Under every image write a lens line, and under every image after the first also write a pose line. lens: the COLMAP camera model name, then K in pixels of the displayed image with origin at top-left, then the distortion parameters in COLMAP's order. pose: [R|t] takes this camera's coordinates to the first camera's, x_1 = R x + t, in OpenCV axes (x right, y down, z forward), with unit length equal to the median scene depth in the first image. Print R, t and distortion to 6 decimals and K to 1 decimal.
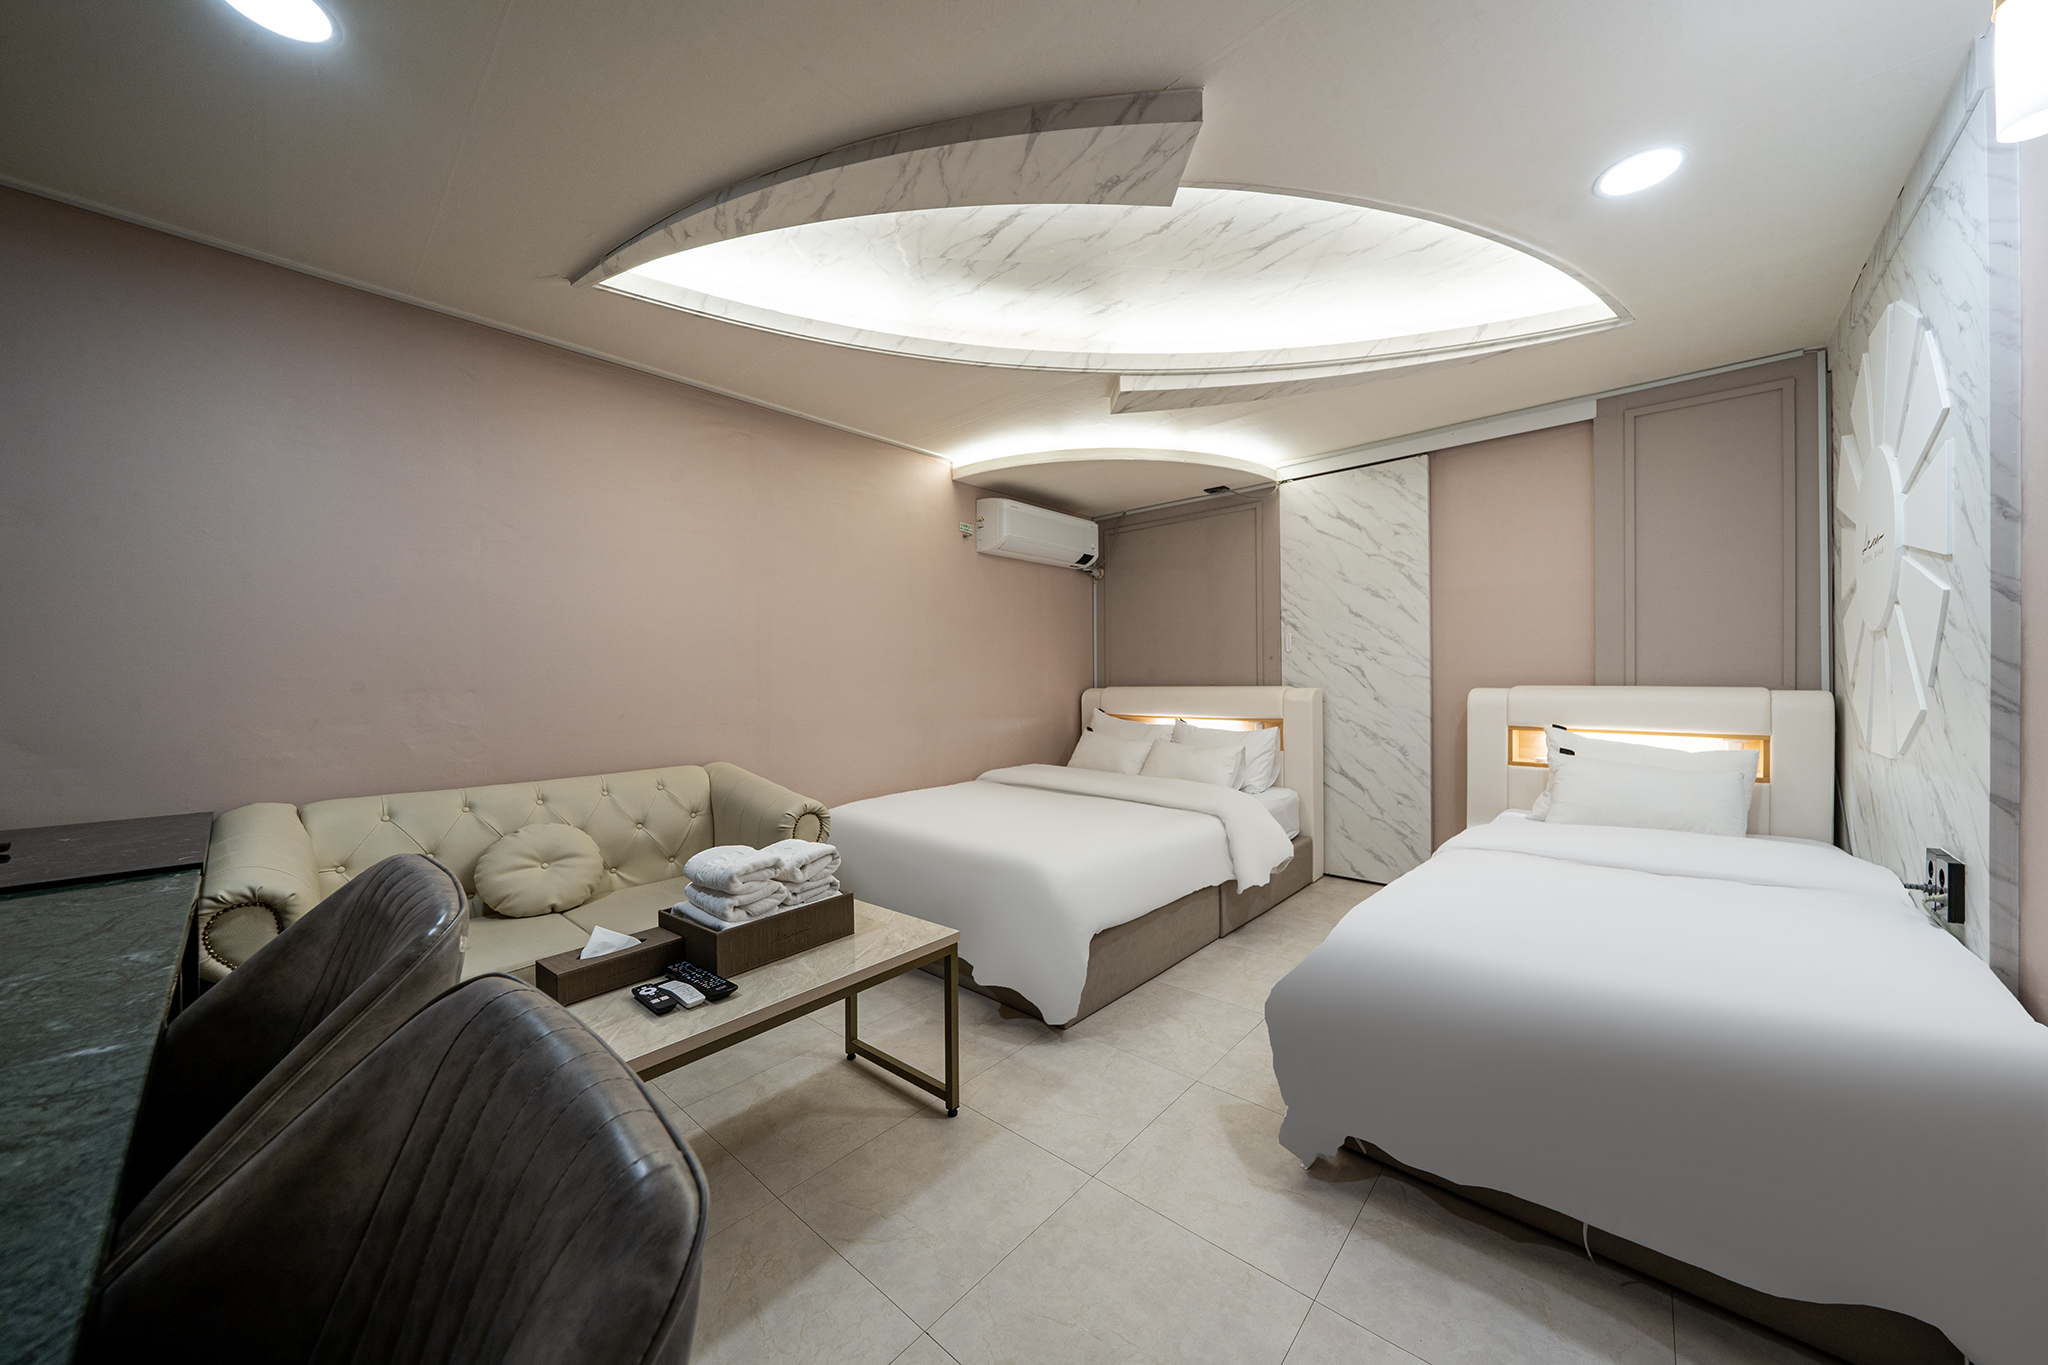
lens RADIAL K [[703.4, 0, 1032.4], [0, 703.4, 683.6], [0, 0, 1]] dist [-0.000025, 0.000214]
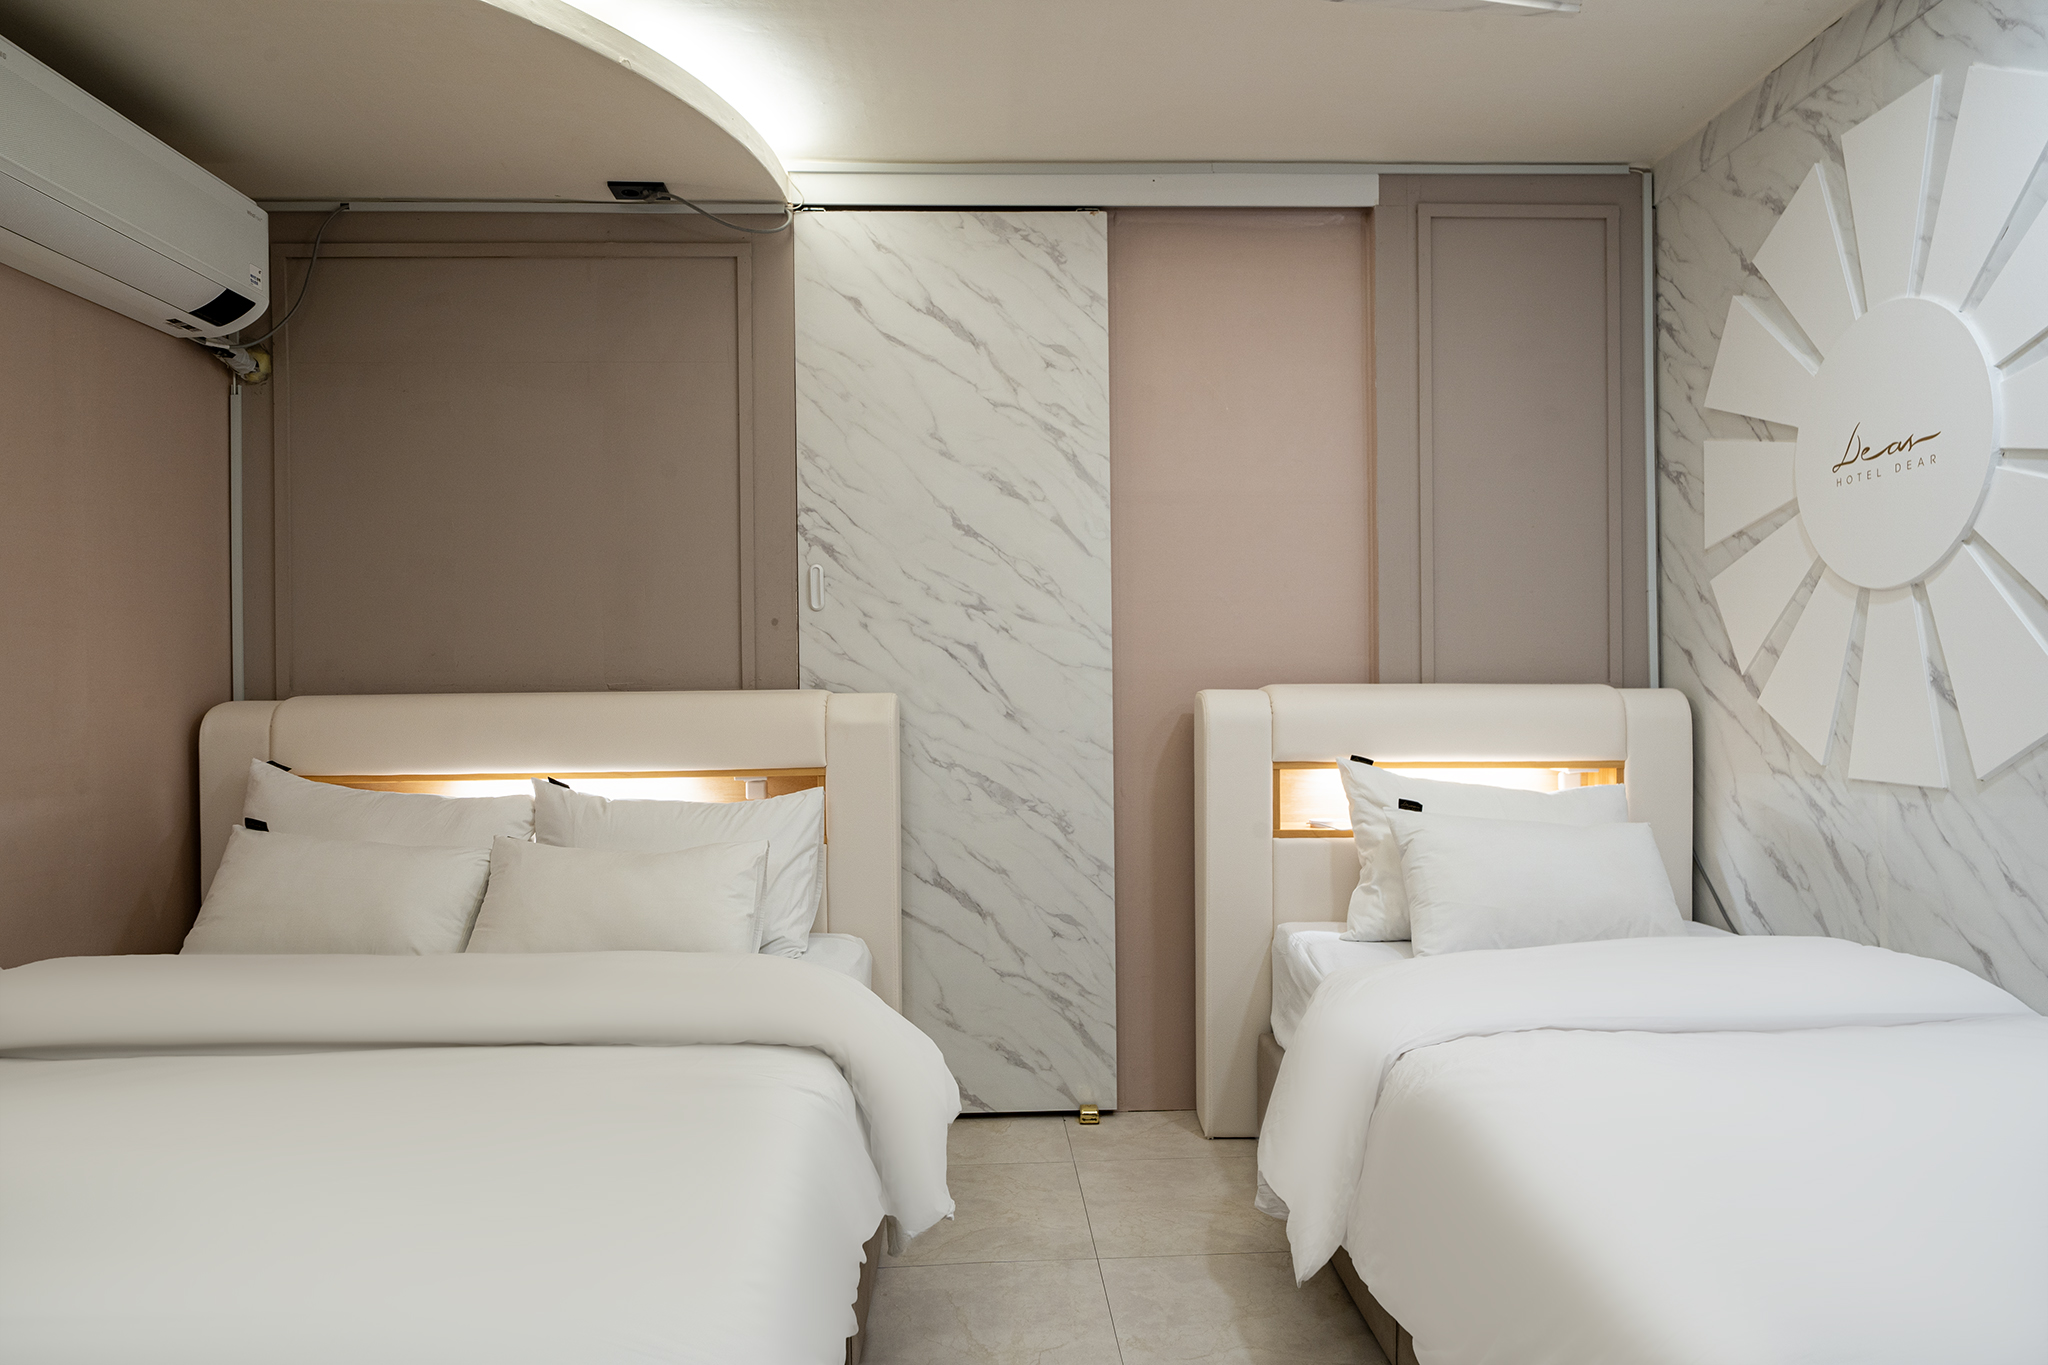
lens RADIAL K [[1298.9, 0, 1027.7], [0, 1298.9, 679.2], [0, 0, 1]] dist [0.006439, -0.001378]
pose [[0.716139, 0.003813, 0.697947, -0.099128], [0.007256, 0.999890, -0.012909, 0.008952], [-0.697920, 0.014309, 0.716033, 0.374720]]
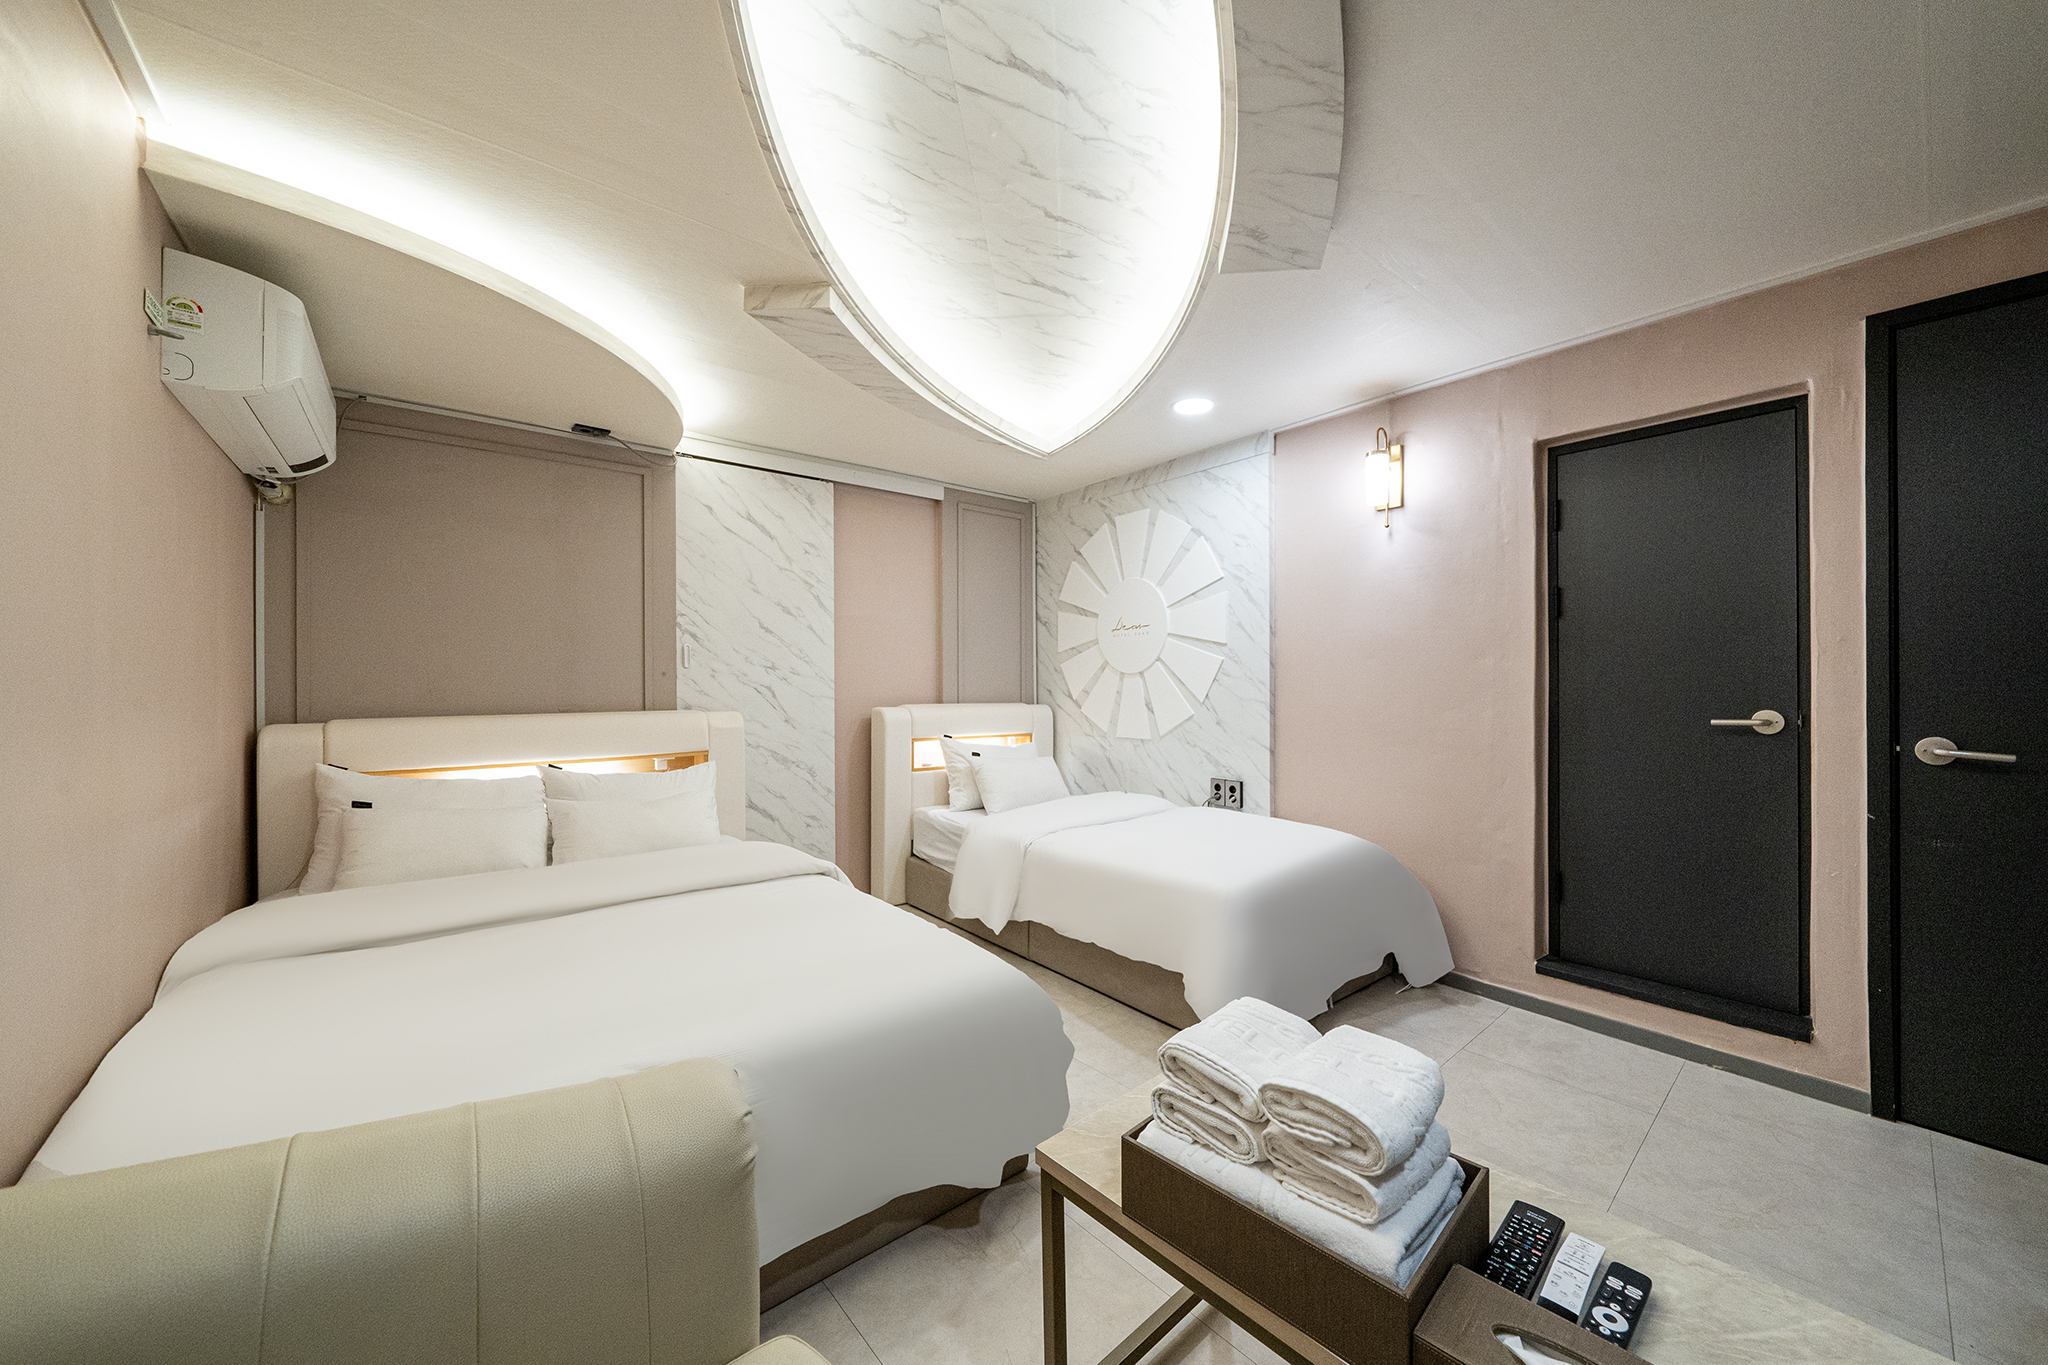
lens RADIAL K [[743.0, 0, 1035.0], [0, 743.0, 684.3], [0, 0, 1]] dist [-0.002008, -0.000182]
pose [[0.140690, 0.006436, 0.990033, -0.451861], [0.007912, 0.999940, -0.007624, -0.017248], [-0.990022, 0.008906, 0.140630, 0.522002]]
